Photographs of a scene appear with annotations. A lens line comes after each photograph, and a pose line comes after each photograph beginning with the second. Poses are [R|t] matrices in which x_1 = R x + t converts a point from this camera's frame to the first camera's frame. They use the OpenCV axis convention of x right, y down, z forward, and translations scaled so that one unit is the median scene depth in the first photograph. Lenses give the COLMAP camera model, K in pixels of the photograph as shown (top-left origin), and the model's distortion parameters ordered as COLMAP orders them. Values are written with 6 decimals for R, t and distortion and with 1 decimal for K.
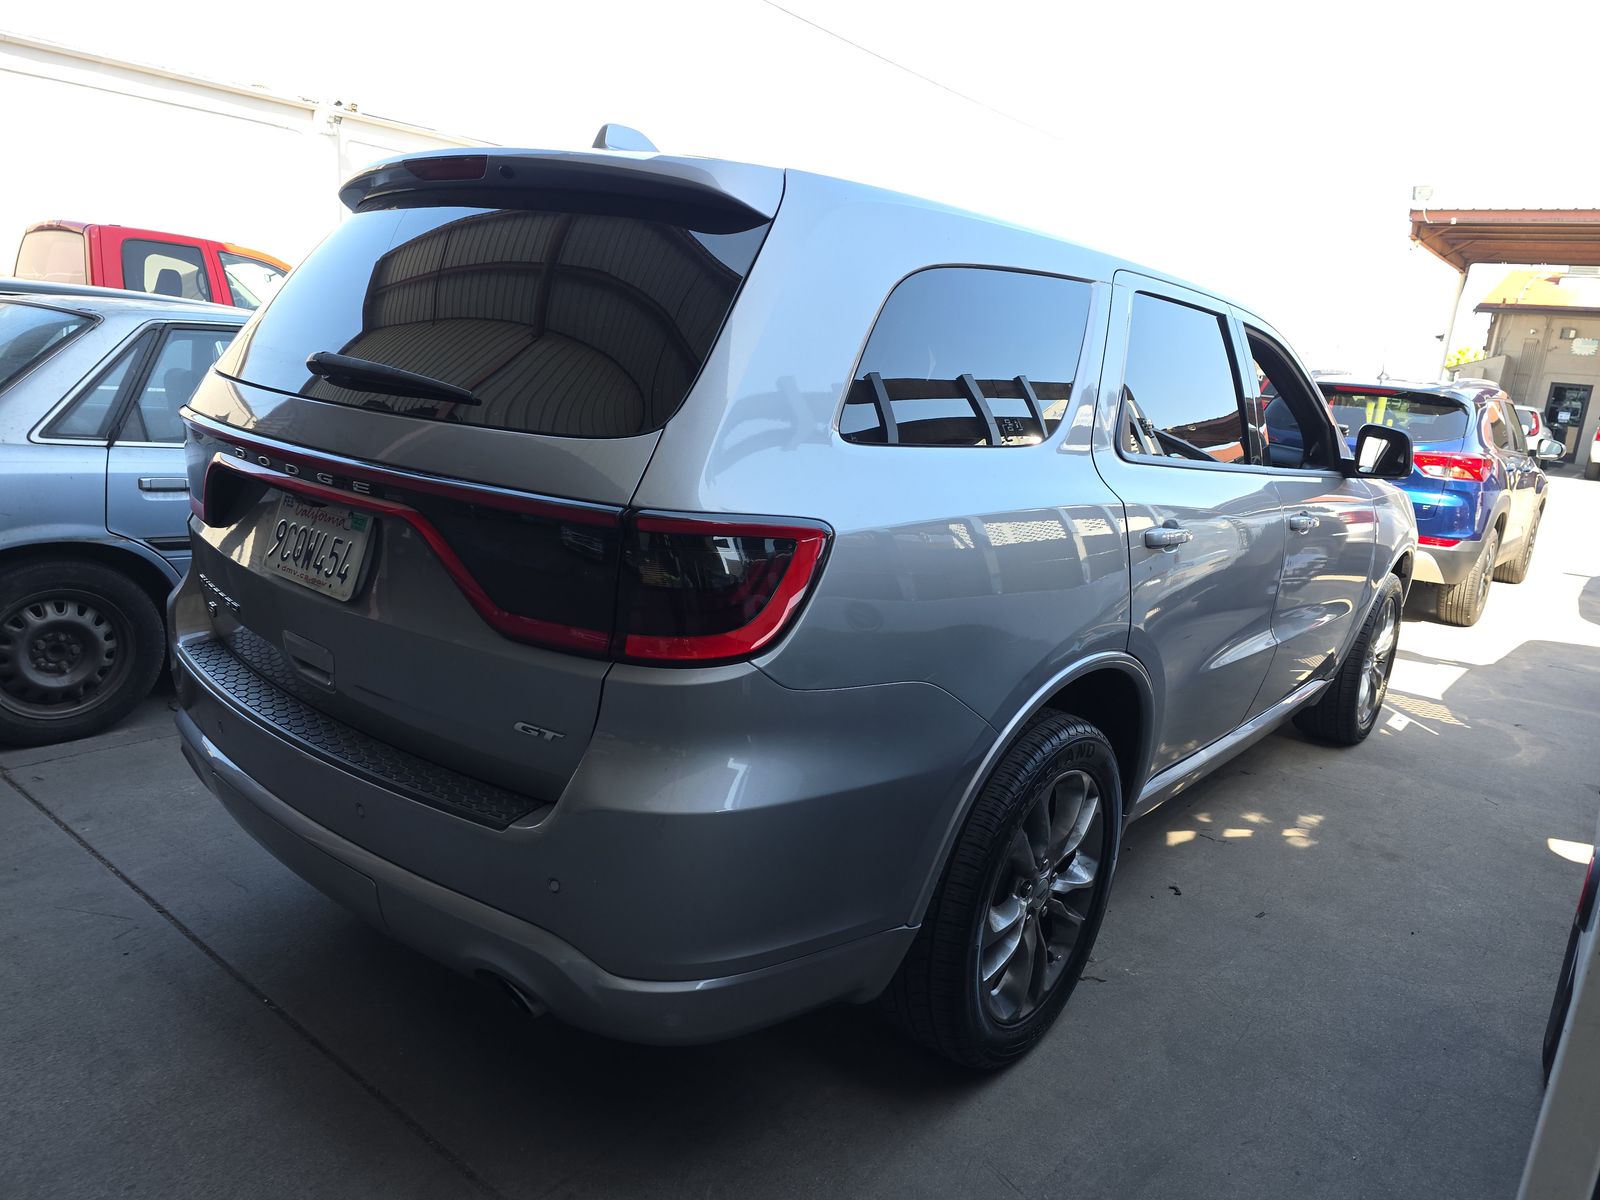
lens RADIAL K [[1155.4, 0, 800.0], [0, 1155.4, 600.0], [0, 0, 1]] dist [0.027171, 0.000338]
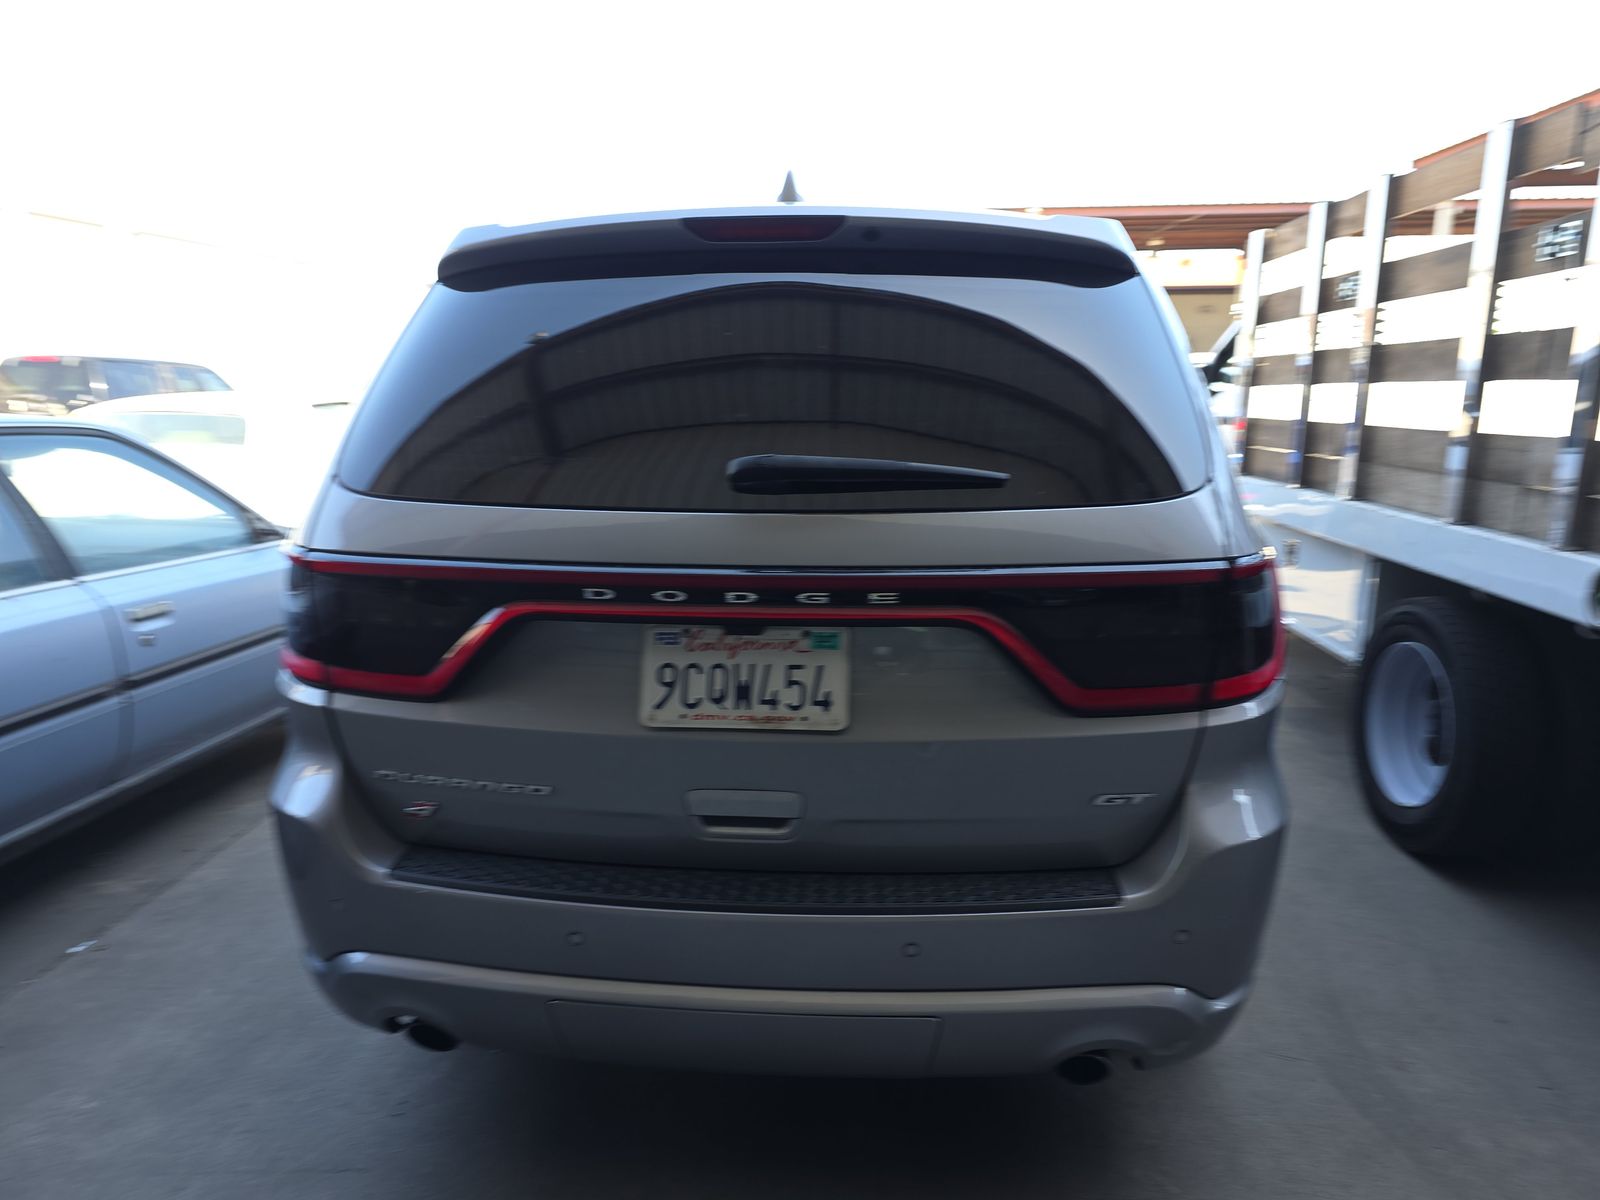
lens RADIAL K [[1155.4, 0, 800.0], [0, 1155.4, 600.0], [0, 0, 1]] dist [0.027171, 0.000338]
pose [[0.845098, -0.209259, 0.491956, -0.814489], [0.203972, 0.976809, 0.065108, -0.156788], [-0.494171, 0.045322, 0.868182, 0.228485]]
